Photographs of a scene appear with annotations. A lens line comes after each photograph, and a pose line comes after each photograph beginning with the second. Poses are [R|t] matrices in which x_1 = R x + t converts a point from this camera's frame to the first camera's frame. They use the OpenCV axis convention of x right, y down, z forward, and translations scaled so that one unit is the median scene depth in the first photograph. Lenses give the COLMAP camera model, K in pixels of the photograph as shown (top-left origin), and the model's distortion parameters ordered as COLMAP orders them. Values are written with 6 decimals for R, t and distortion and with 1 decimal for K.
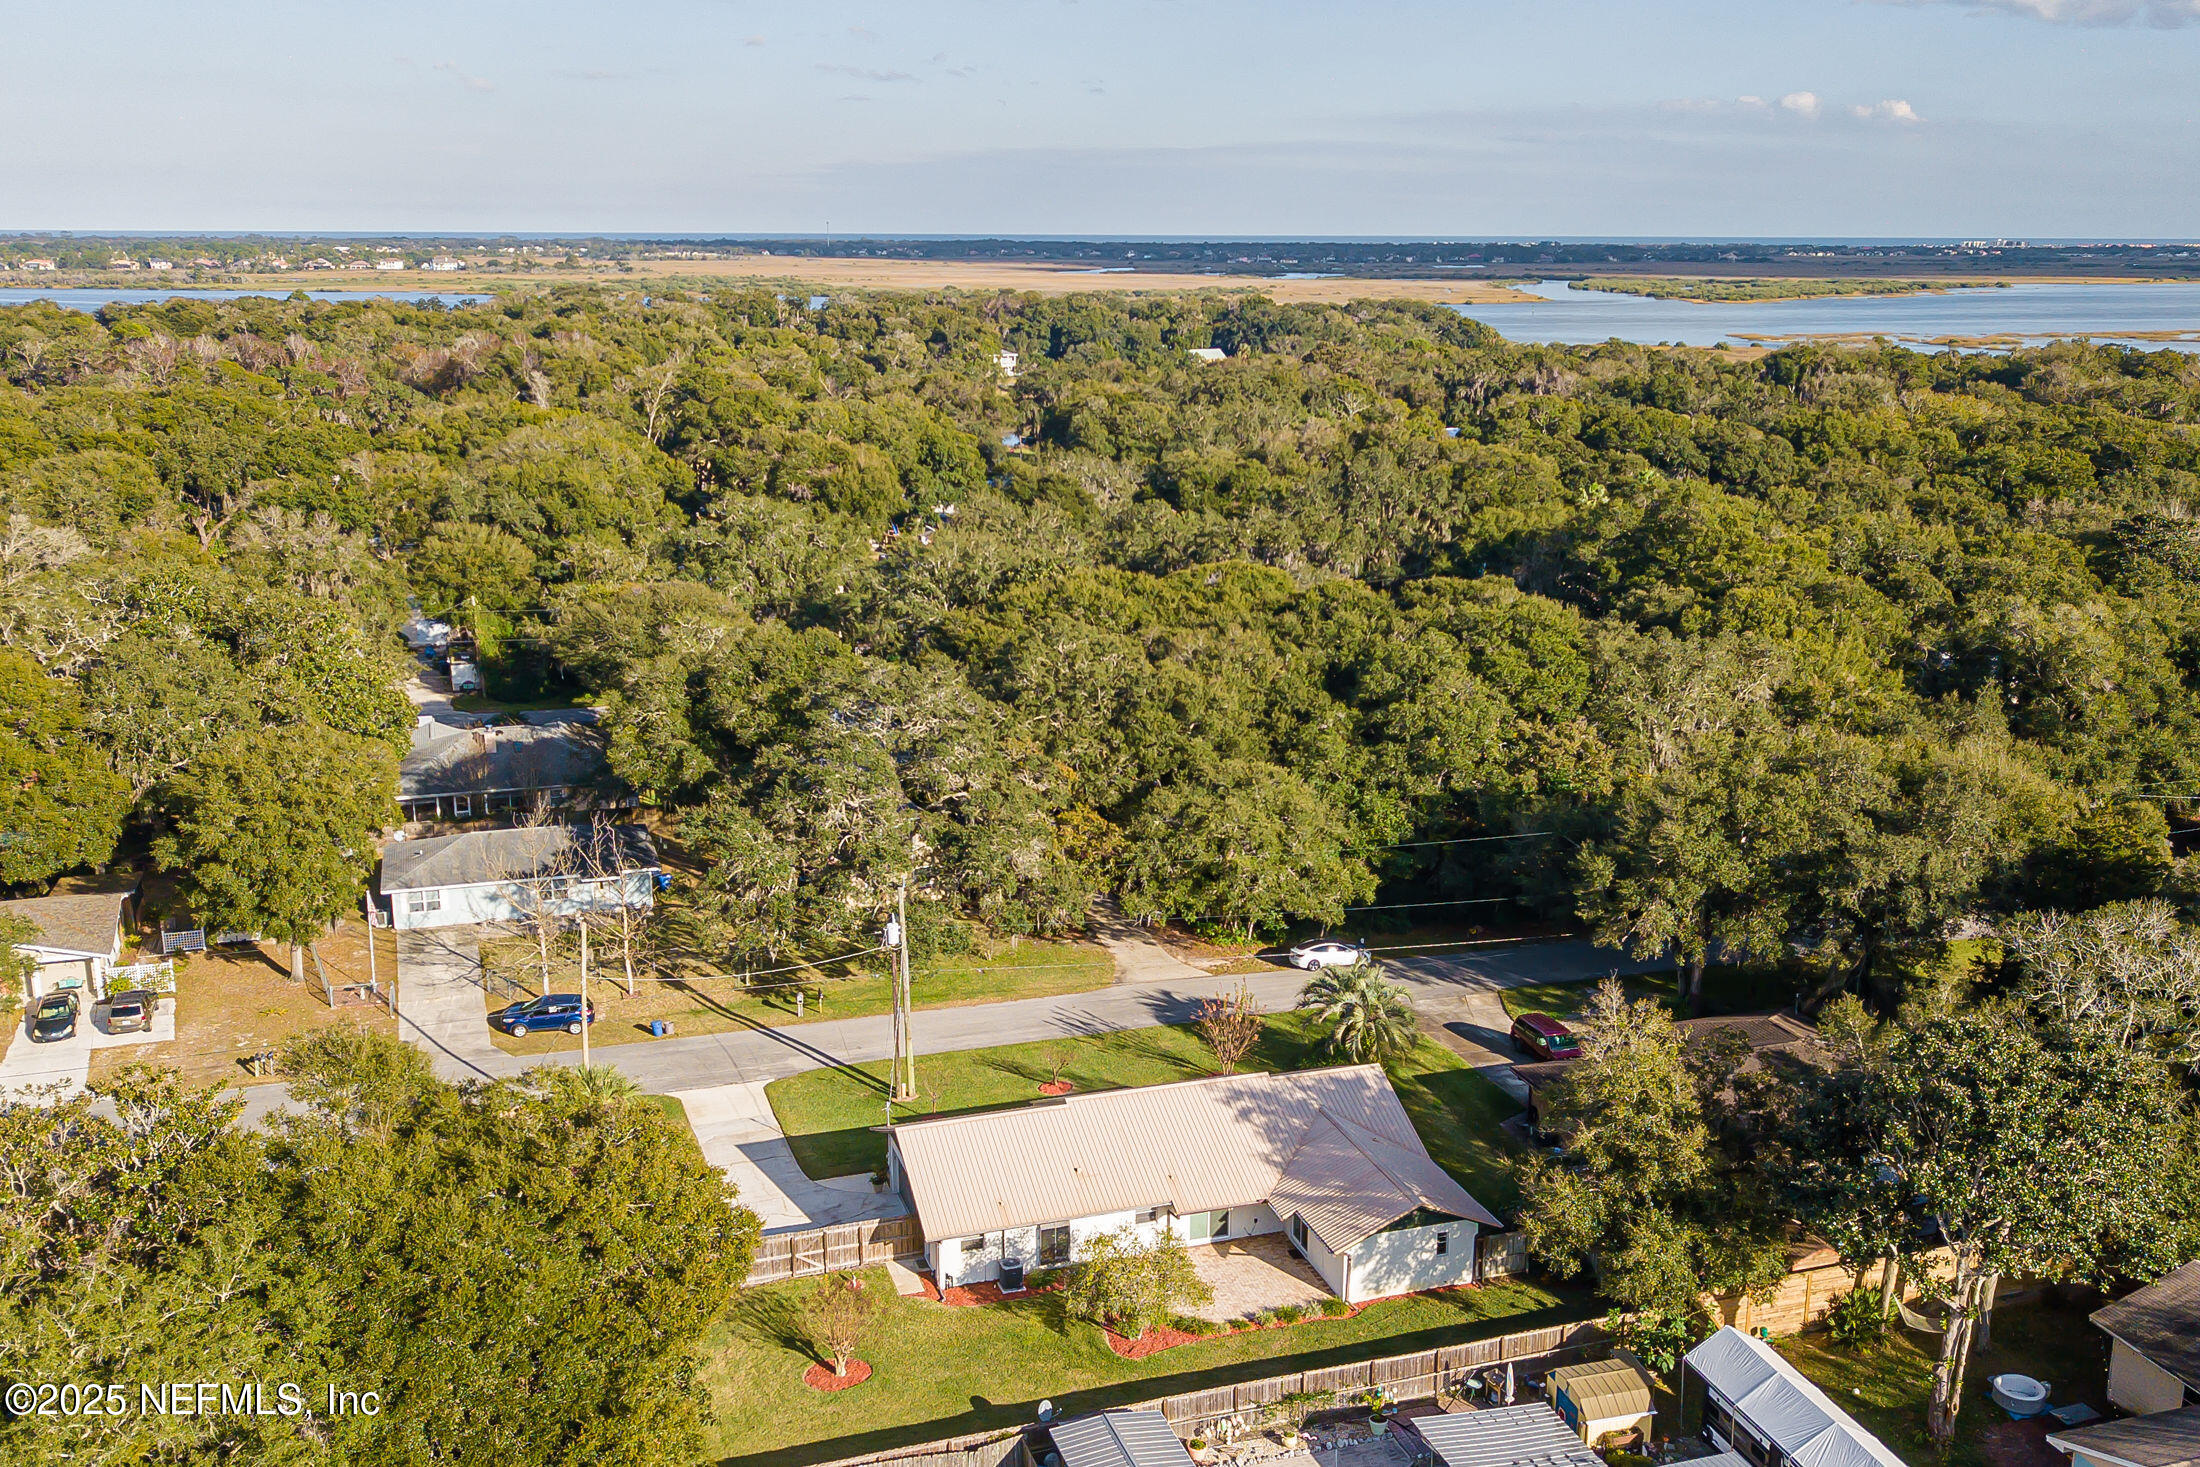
lens RADIAL K [[1733.3, 0, 1100.0], [0, 1733.3, 733.5], [0, 0, 1]] dist [0.167406, -0.478786]
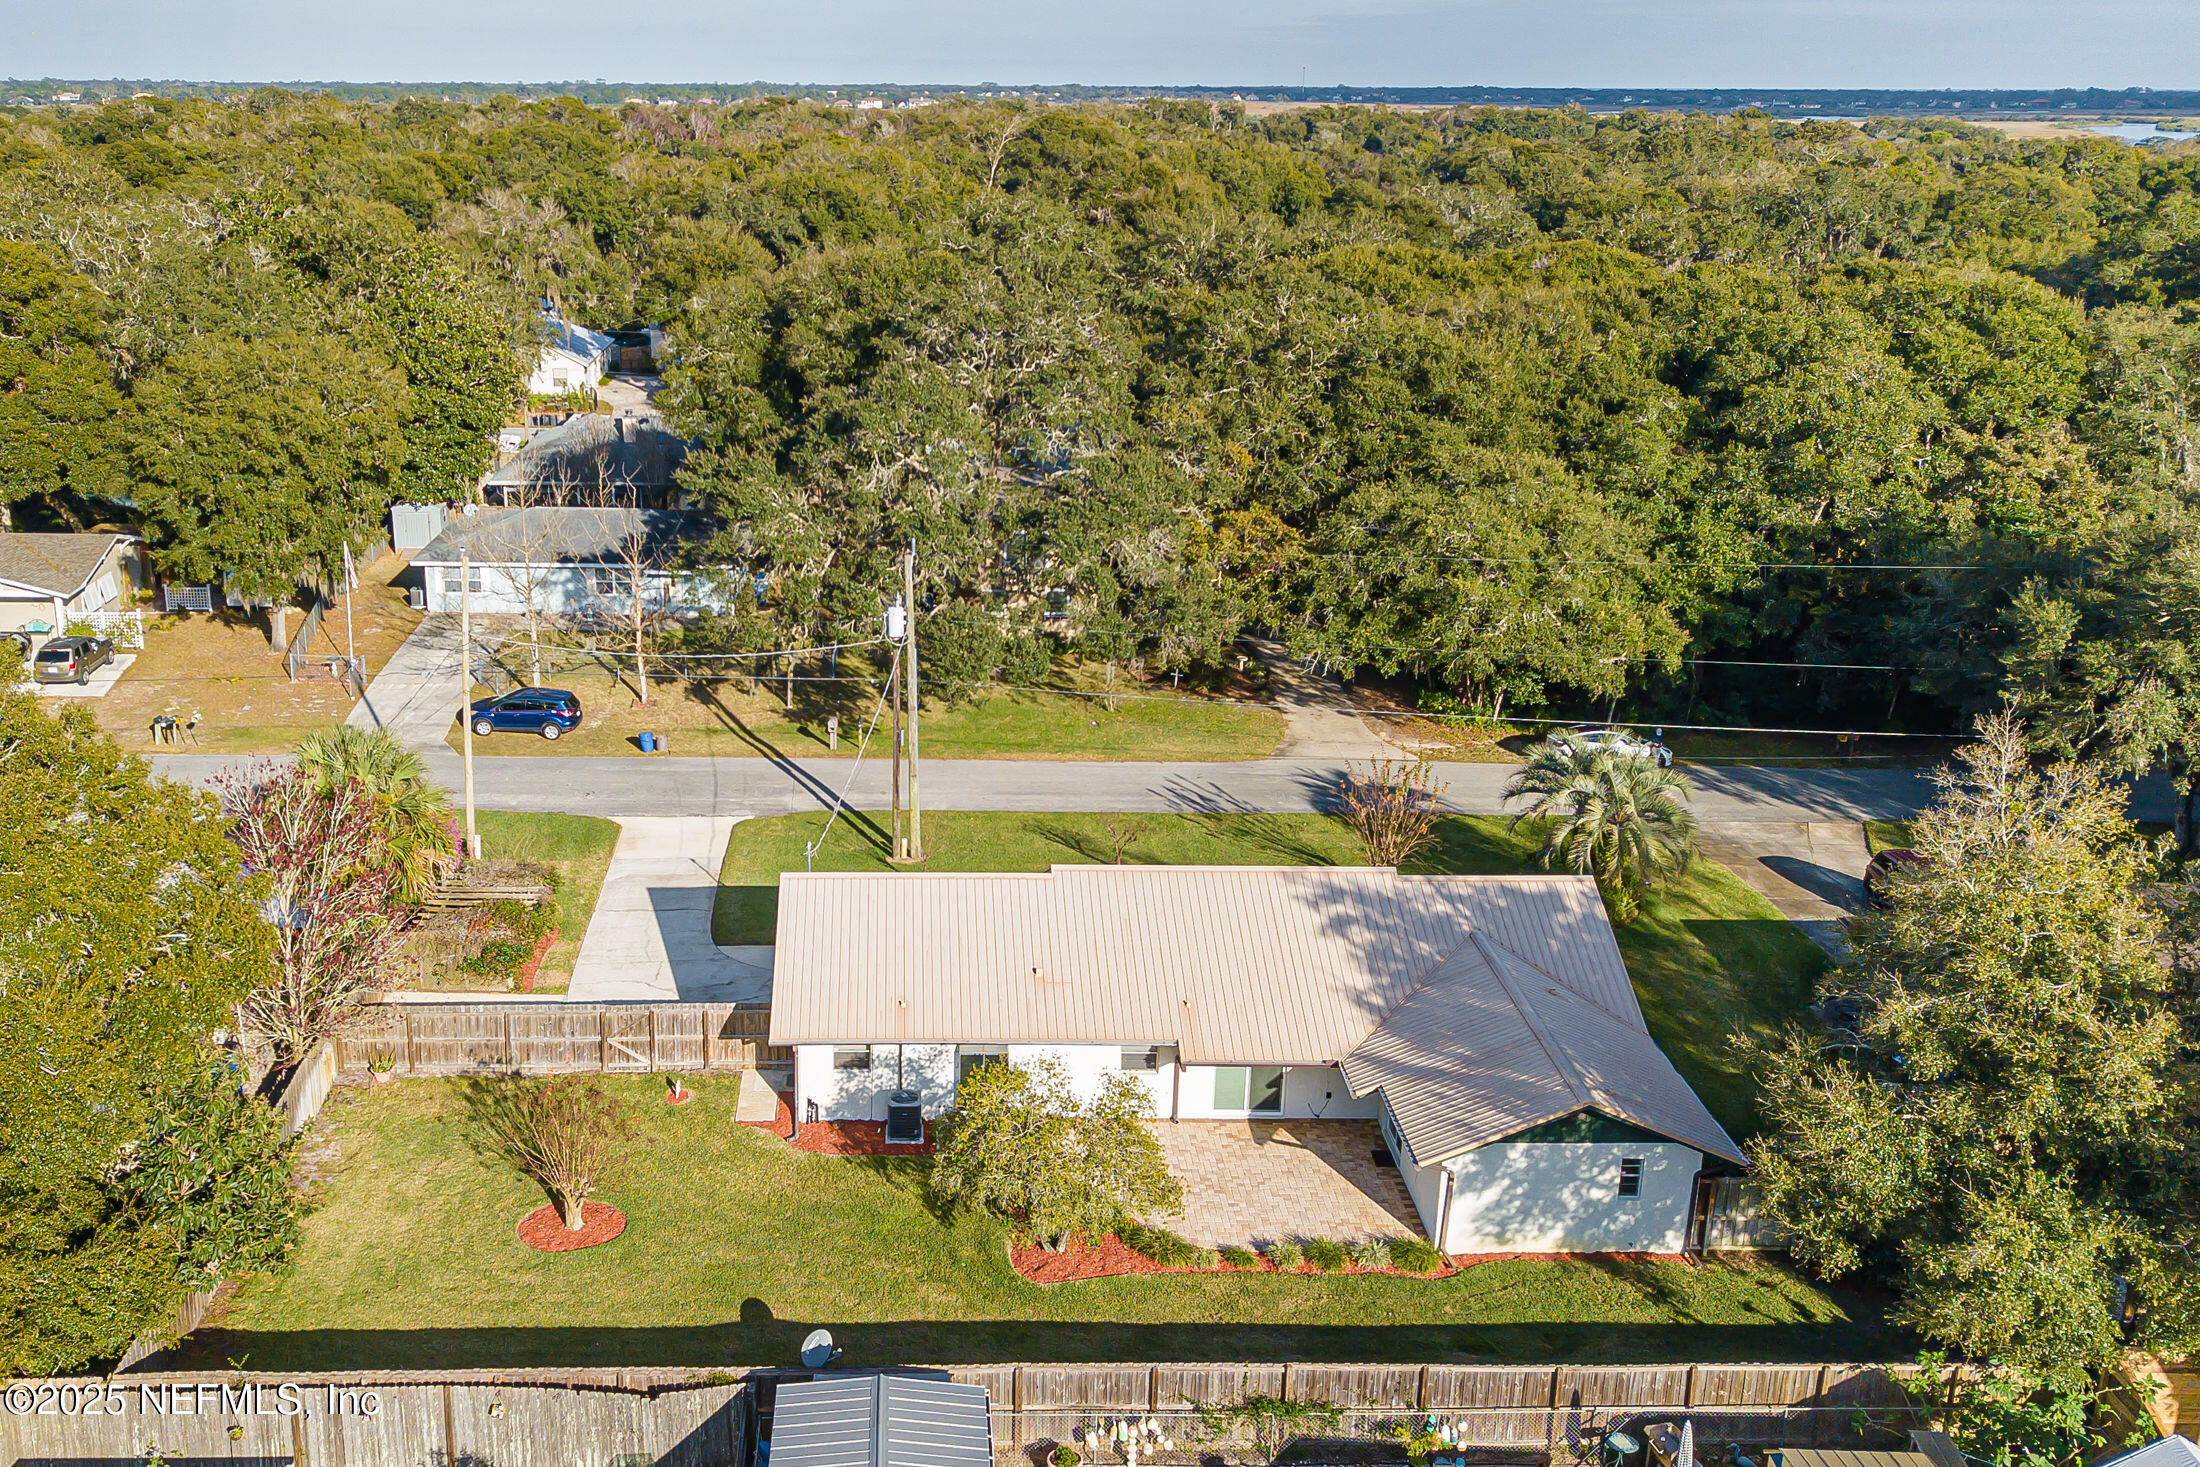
lens RADIAL K [[1716.7, 0, 1101.7], [0, 1716.7, 728.3], [0, 0, 1]] dist [0.011288, -0.012795]
pose [[0.961948, 0.089449, -0.258175, 0.155696], [-0.073182, 0.994719, 0.071964, 0.116291], [0.263249, -0.050332, 0.963414, 0.418541]]
